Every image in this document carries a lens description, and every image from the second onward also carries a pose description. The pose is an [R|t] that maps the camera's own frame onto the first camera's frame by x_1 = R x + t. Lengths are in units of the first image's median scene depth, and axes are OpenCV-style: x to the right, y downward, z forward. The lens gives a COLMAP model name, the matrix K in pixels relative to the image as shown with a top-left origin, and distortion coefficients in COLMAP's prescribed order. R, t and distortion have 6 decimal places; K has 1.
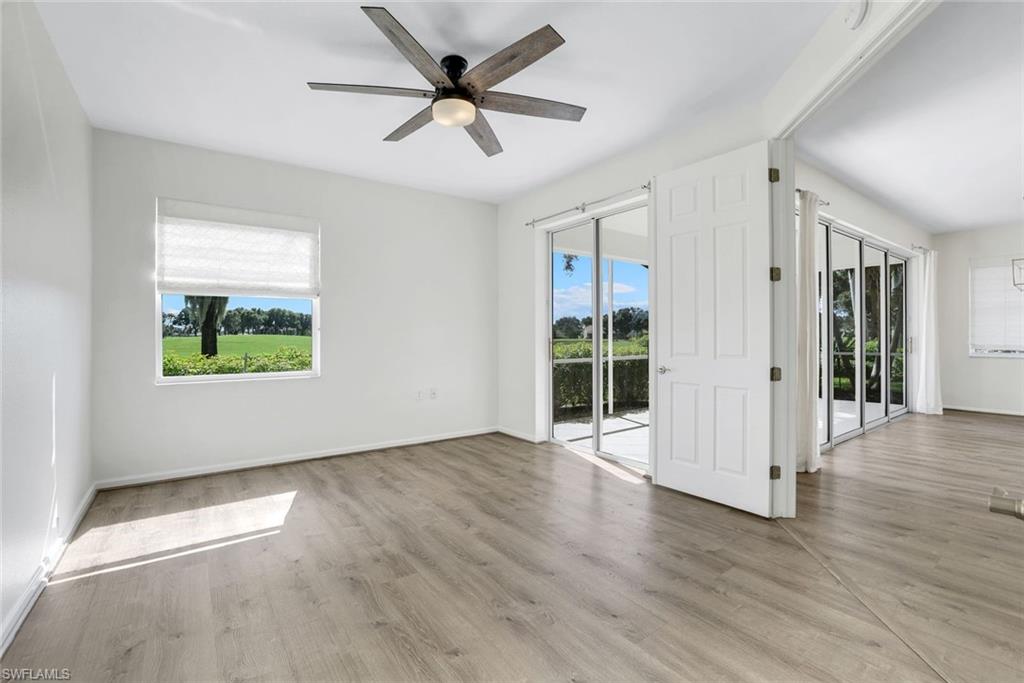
lens RADIAL K [[444.2, 0, 508.1], [0, 444.2, 338.9], [0, 0, 1]] dist [-0.034899, 0.008628]
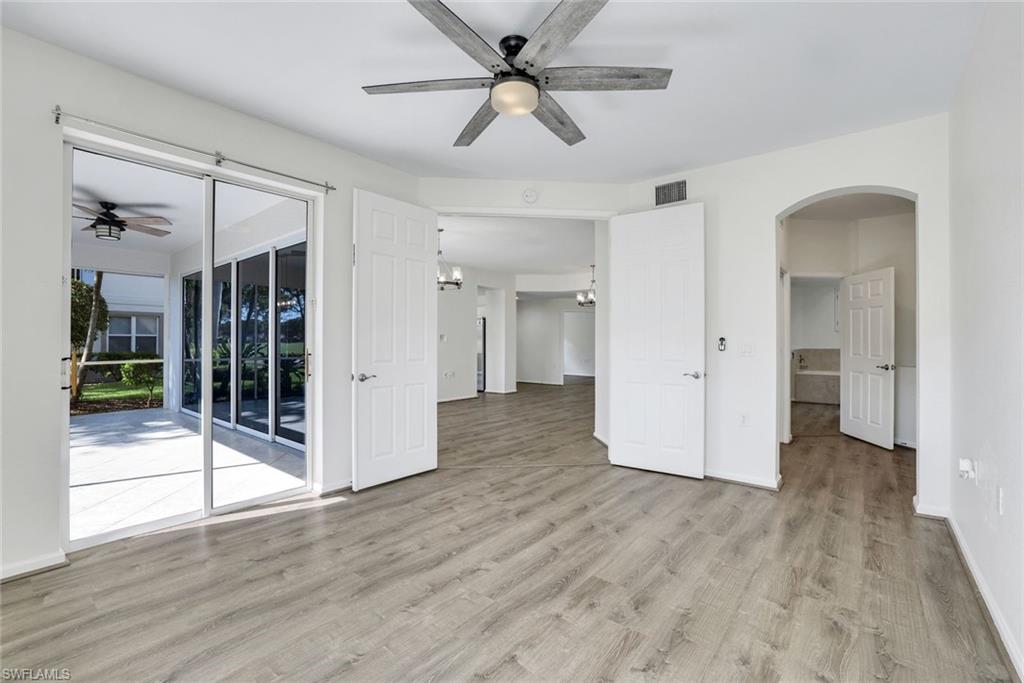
lens RADIAL K [[444.2, 0, 495.9], [0, 444.2, 344.3], [0, 0, 1]] dist [-0.034899, 0.008628]
pose [[-0.220186, -0.003161, 0.975453, -0.936966], [0.004673, 0.999980, 0.004295, -0.015077], [-0.975447, 0.005504, -0.220167, 1.167960]]
